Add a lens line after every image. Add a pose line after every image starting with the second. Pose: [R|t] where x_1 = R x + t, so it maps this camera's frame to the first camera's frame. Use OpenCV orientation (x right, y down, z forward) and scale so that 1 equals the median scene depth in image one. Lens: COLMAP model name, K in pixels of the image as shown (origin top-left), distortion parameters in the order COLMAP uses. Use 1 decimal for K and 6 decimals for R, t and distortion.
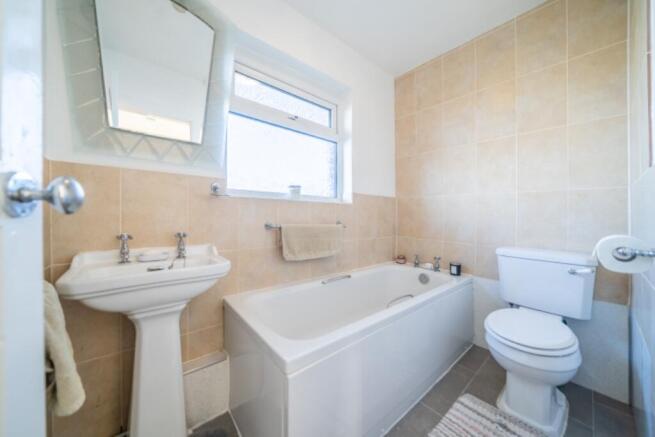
lens RADIAL K [[225.5, 0, 329.8], [0, 225.5, 217.9], [0, 0, 1]] dist [0.000028, -0.000021]
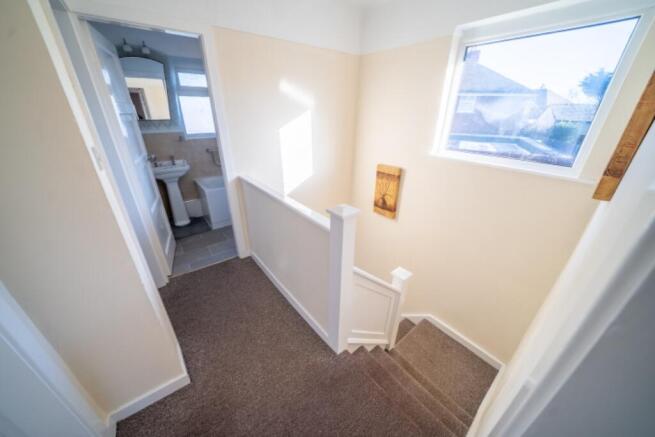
lens RADIAL K [[230.7, 0, 327.5], [0, 230.7, 218.5], [0, 0, 1]] dist [-0.010237, 0.000089]
pose [[0.999199, 0.025314, -0.030991, 1.334532], [-0.010137, 0.909346, 0.415917, -0.412272], [0.038709, -0.415270, 0.908874, -1.781839]]
